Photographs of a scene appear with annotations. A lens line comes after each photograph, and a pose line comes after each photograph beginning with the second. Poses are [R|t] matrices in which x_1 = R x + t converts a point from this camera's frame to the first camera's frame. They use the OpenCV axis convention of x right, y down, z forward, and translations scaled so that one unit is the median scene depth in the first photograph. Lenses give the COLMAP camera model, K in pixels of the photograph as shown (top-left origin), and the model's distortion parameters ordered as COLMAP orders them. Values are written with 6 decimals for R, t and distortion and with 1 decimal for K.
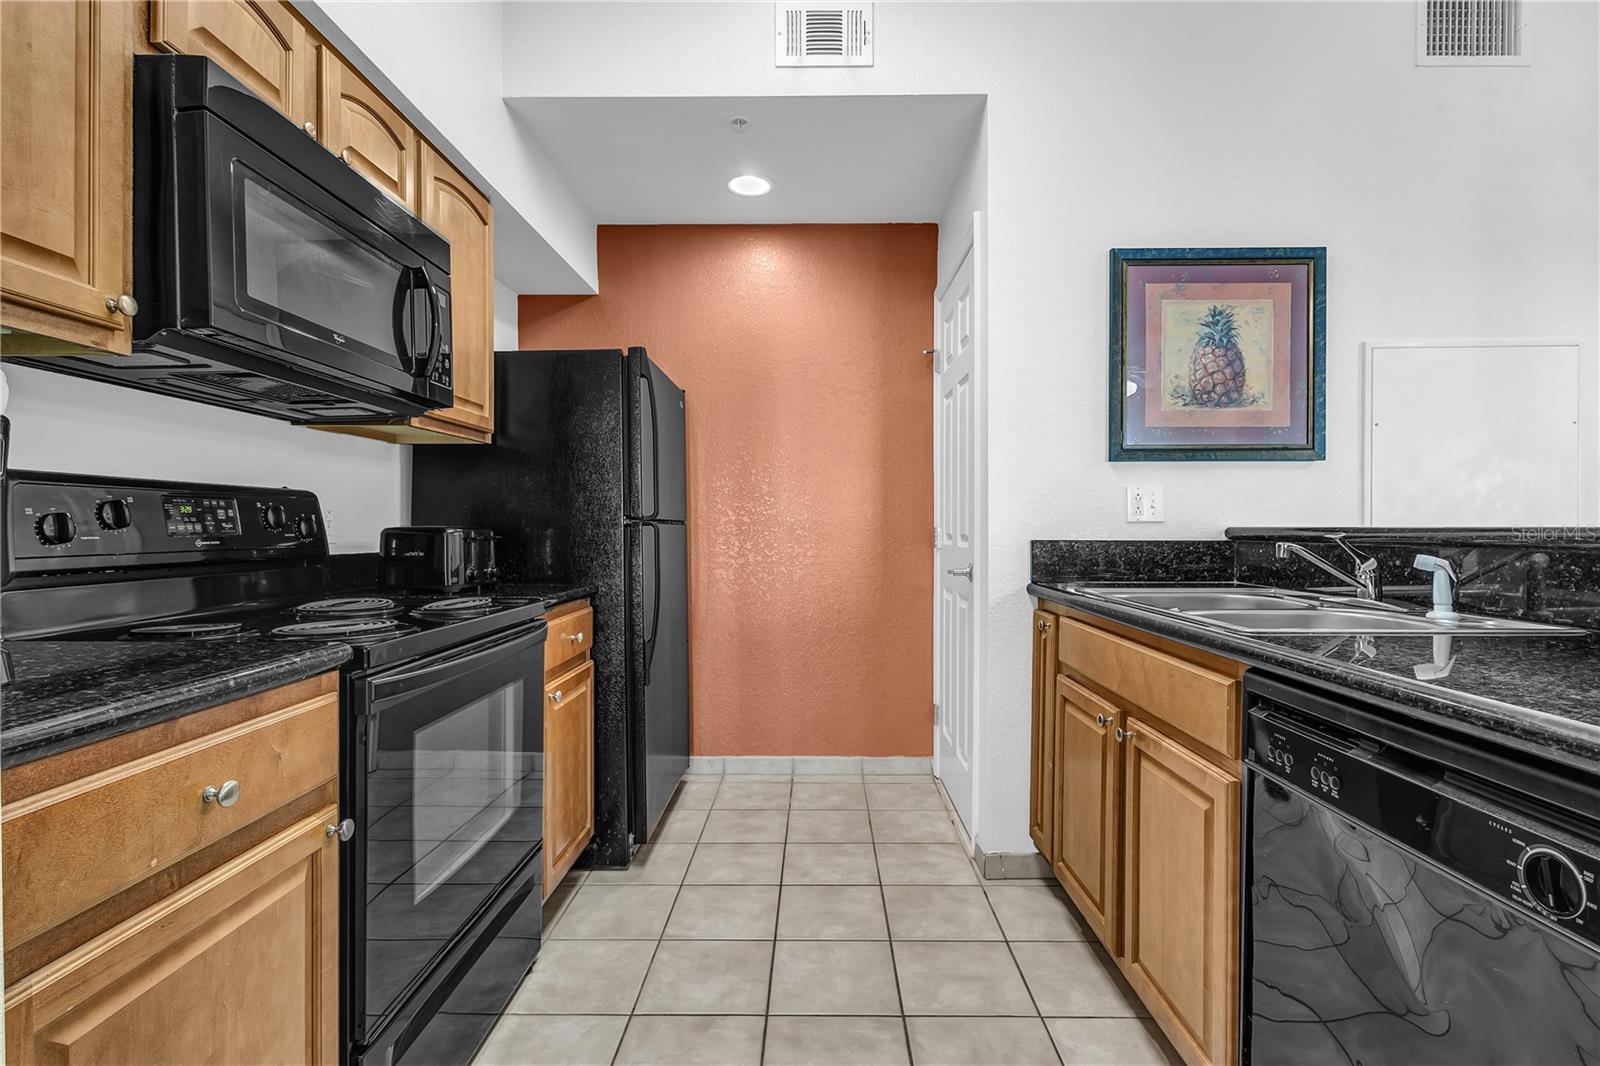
lens RADIAL K [[755.7, 0, 784.5], [0, 755.7, 525.7], [0, 0, 1]] dist [0.004029, -0.001431]
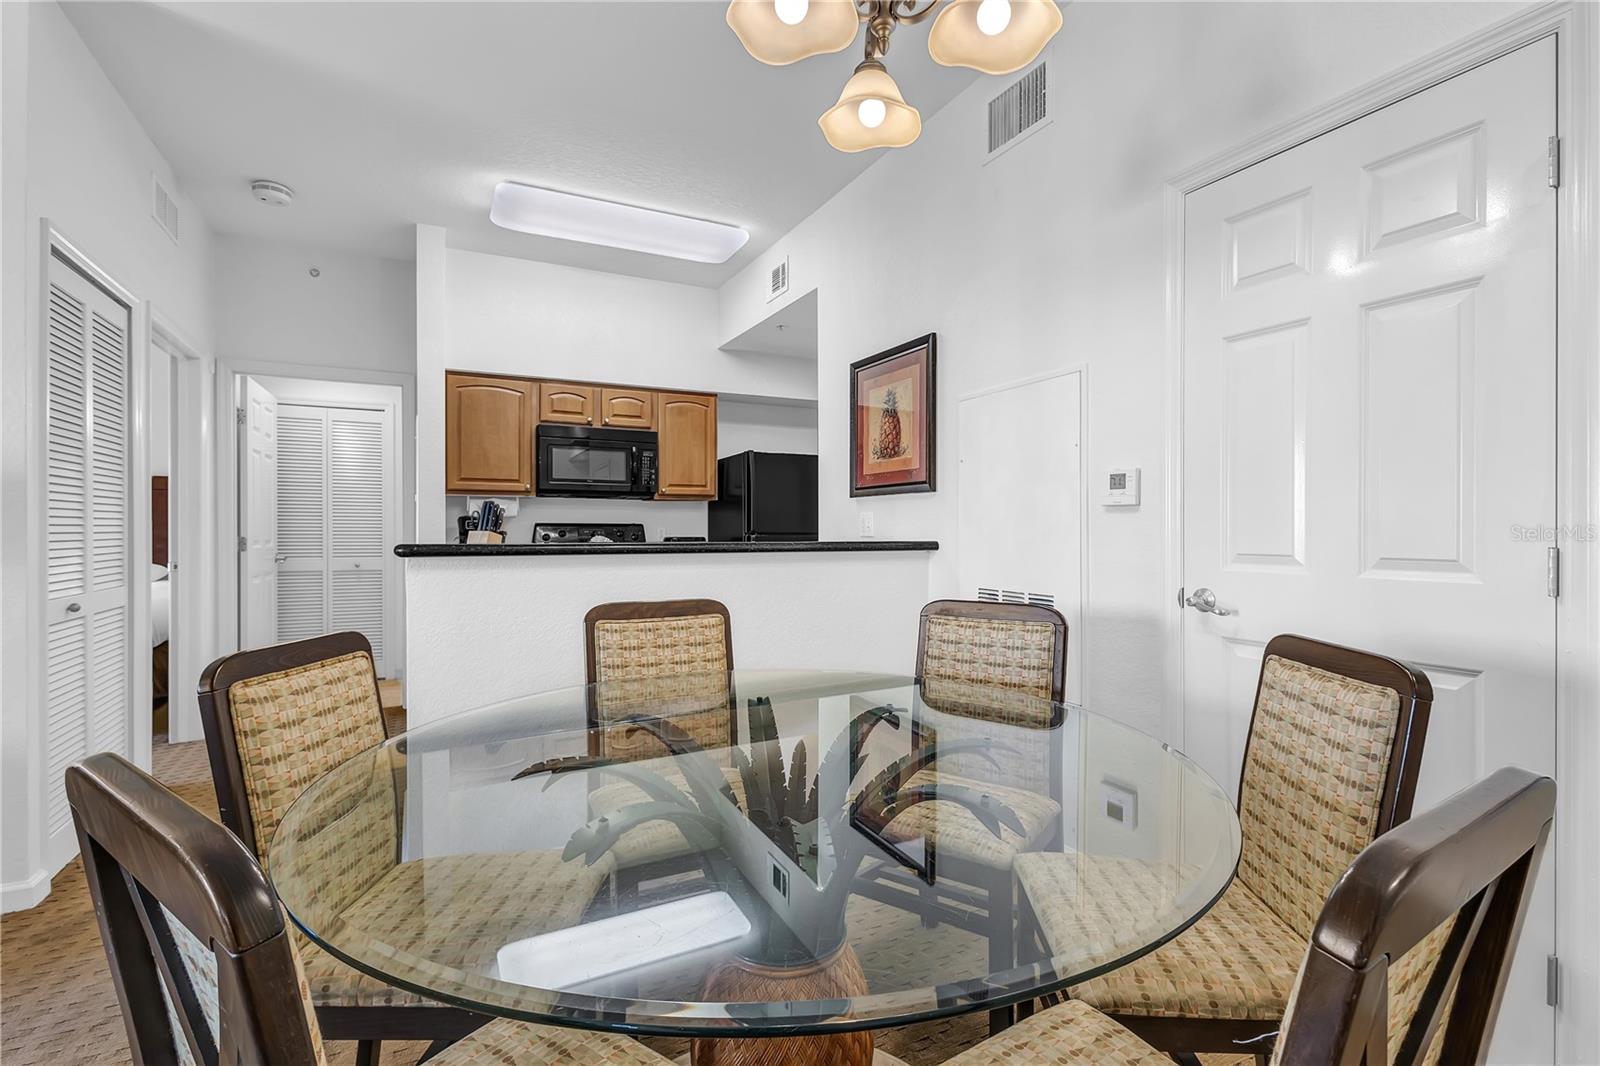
lens RADIAL K [[755.7, 0, 803.9], [0, 755.7, 530.7], [0, 0, 1]] dist [0.004029, -0.001431]
pose [[0.470138, -0.001215, -0.882592, 1.780916], [-0.001218, 0.999997, -0.002026, -0.013523], [0.882592, 0.002027, 0.470135, 0.170224]]
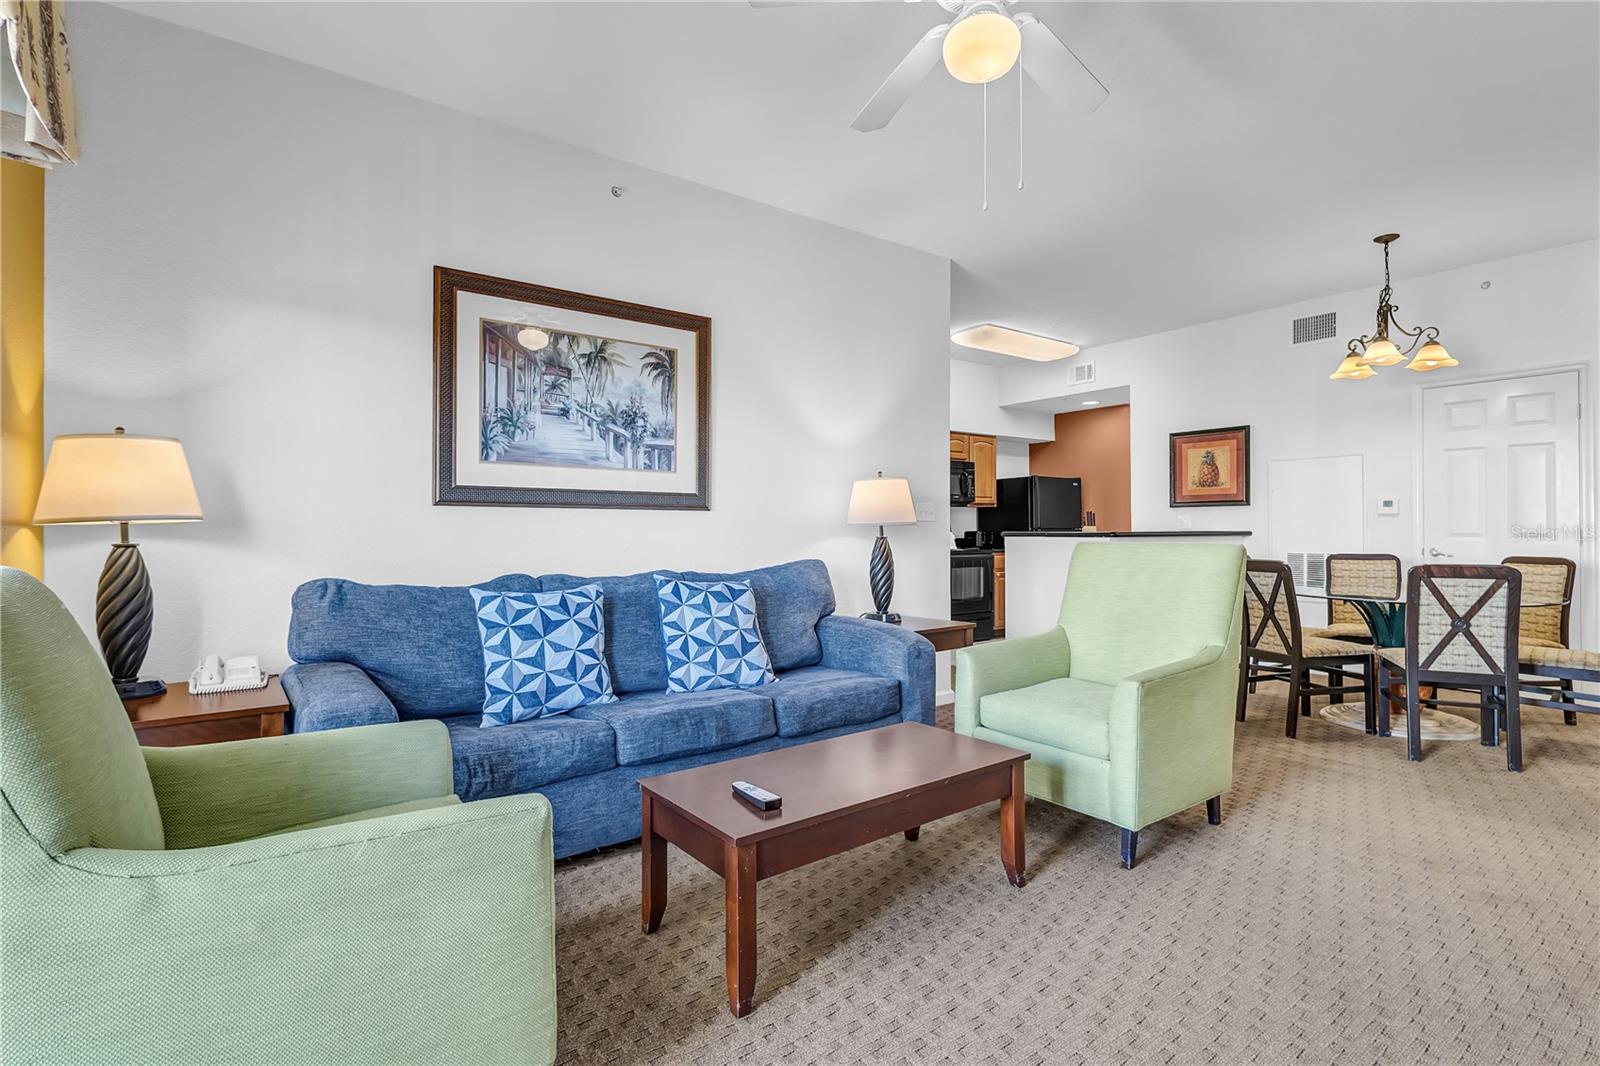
lens RADIAL K [[755.7, 0, 811.9], [0, 755.7, 535.5], [0, 0, 1]] dist [0.004029, -0.001431]
pose [[0.617798, 0.003131, -0.786330, 1.848930], [0.003580, 0.999971, 0.006794, -0.004270], [0.786329, -0.007012, 0.617769, -1.842088]]
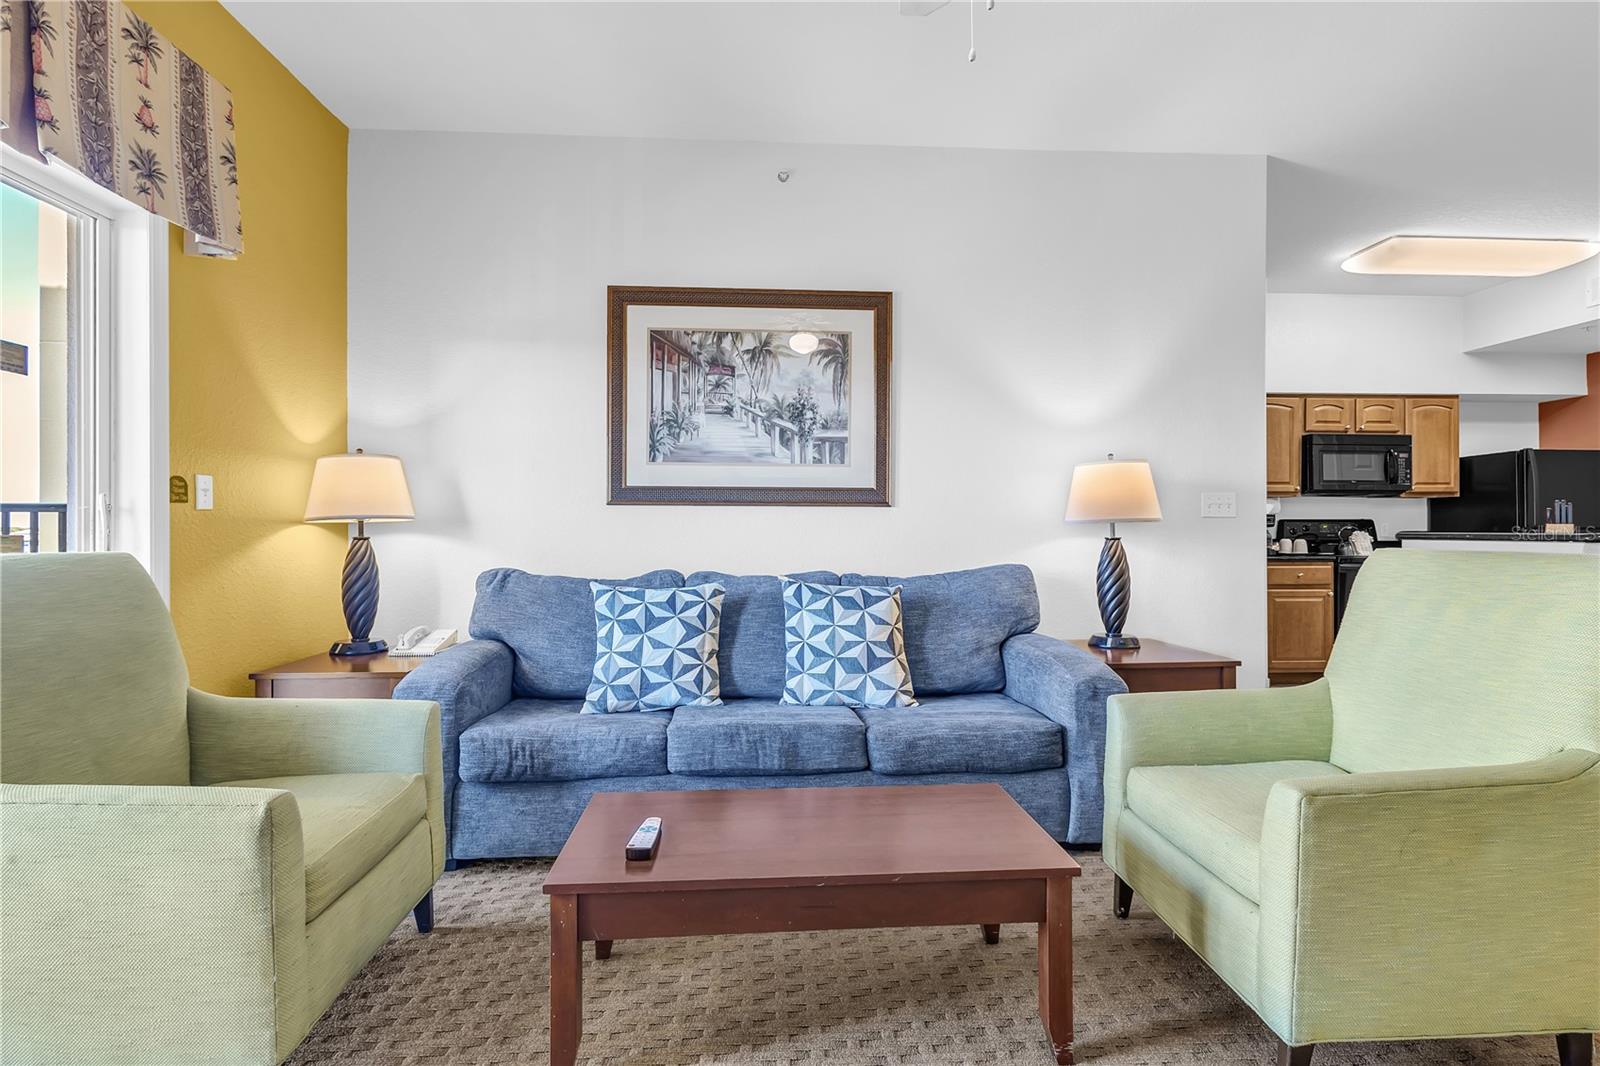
lens RADIAL K [[755.7, 0, 807.0], [0, 755.7, 536.9], [0, 0, 1]] dist [0.004029, -0.001431]
pose [[0.083264, 0.008098, -0.996495, 1.876619], [-0.000163, 0.999967, 0.008113, -0.000924], [0.996528, -0.000513, 0.083262, -1.289151]]
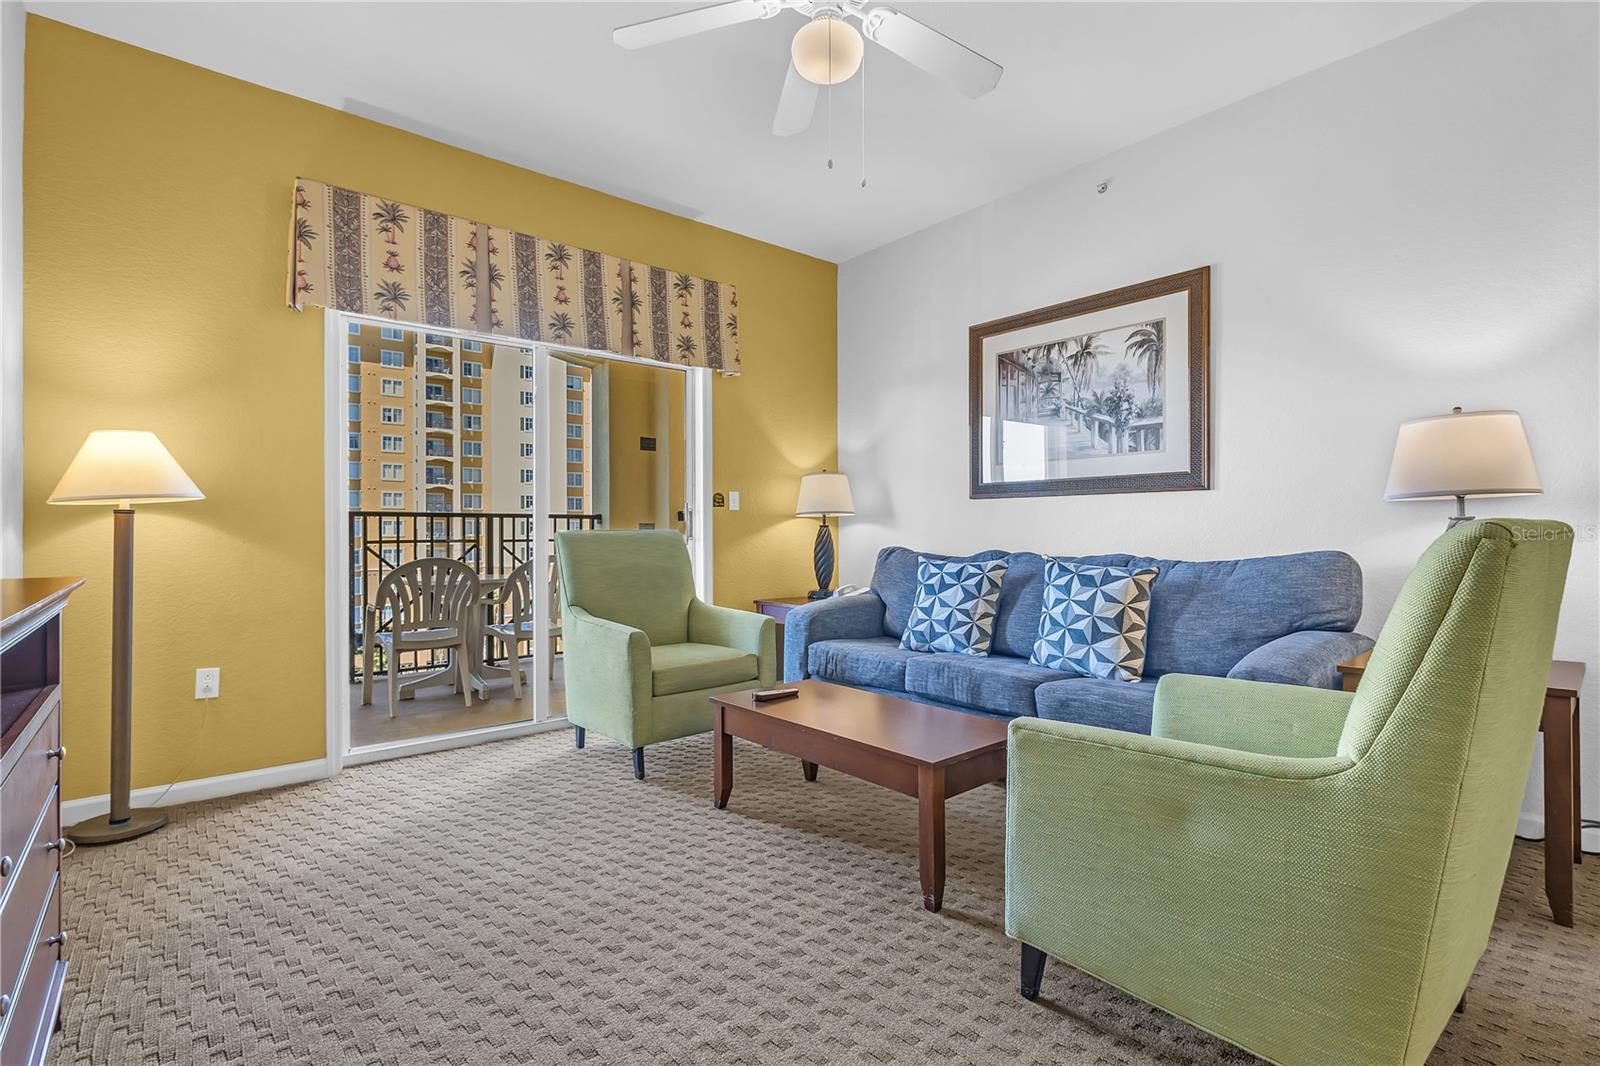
lens RADIAL K [[755.7, 0, 803.0], [0, 755.7, 536.8], [0, 0, 1]] dist [0.004029, -0.001431]
pose [[-0.752006, 0.009074, -0.659093, 1.923348], [0.004606, 0.999953, 0.008511, 0.024130], [0.659140, 0.003364, -0.752013, -0.440324]]
